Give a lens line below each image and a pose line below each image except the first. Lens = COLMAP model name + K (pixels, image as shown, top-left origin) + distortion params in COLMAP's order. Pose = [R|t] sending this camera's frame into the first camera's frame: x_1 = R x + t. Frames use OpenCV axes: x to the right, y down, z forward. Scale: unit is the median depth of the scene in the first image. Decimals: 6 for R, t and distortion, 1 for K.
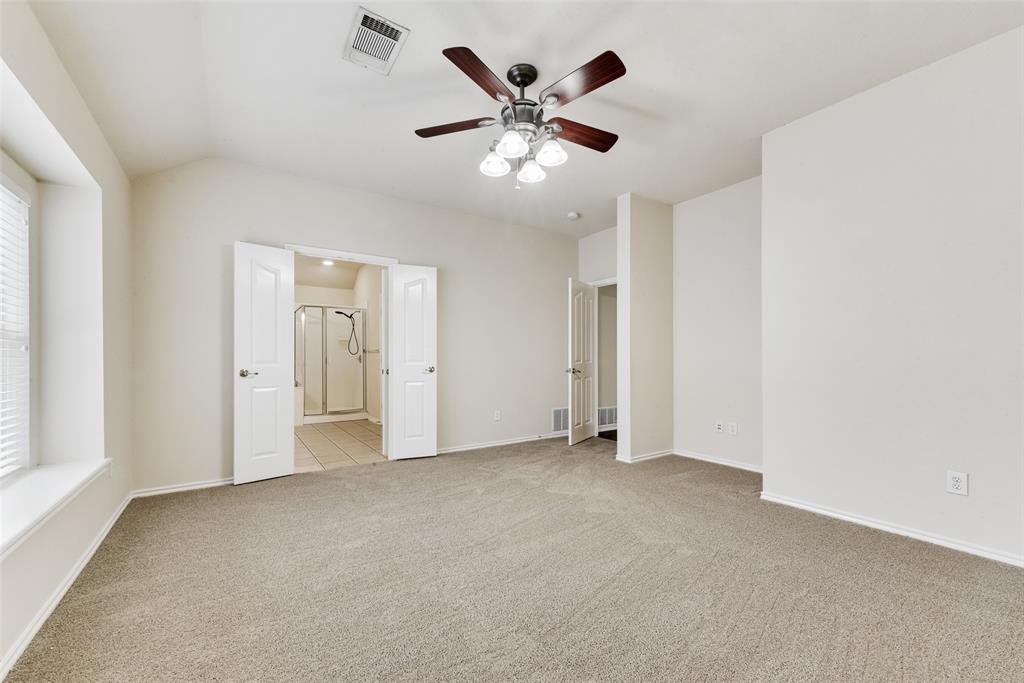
lens RADIAL K [[407.4, 0, 510.6], [0, 407.4, 348.8], [0, 0, 1]] dist [0.010122, -0.000590]
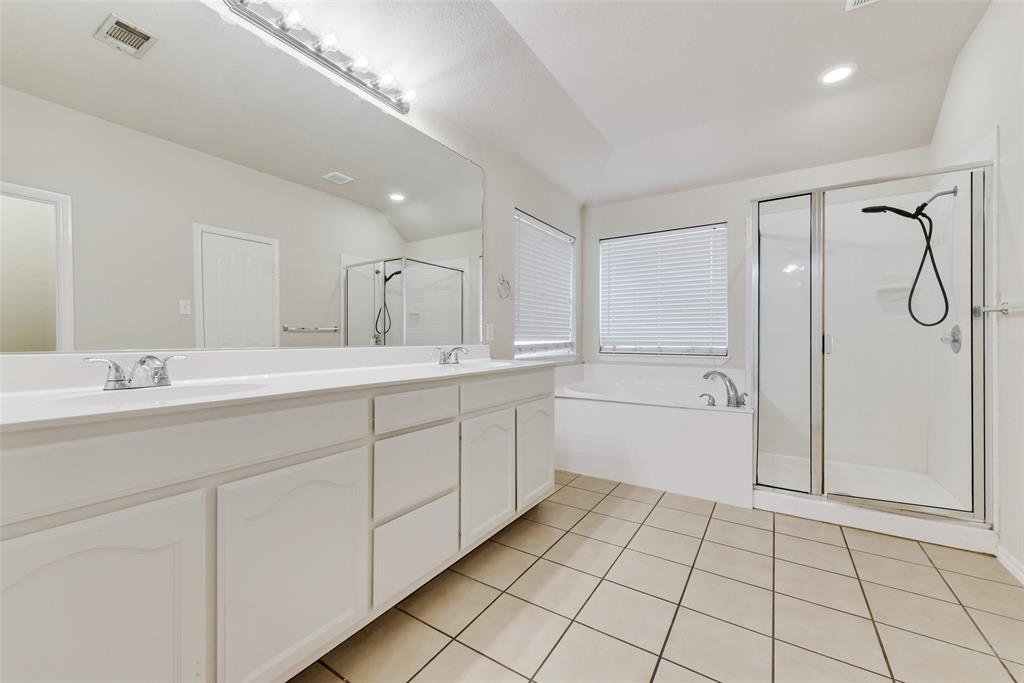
lens RADIAL K [[407.4, 0, 511.6], [0, 407.4, 342.0], [0, 0, 1]] dist [0.010122, -0.000590]
pose [[0.380541, 0.005370, -0.924748, -0.209358], [0.008820, 0.999917, 0.009436, 0.020078], [0.924722, -0.011748, 0.380462, 0.572151]]
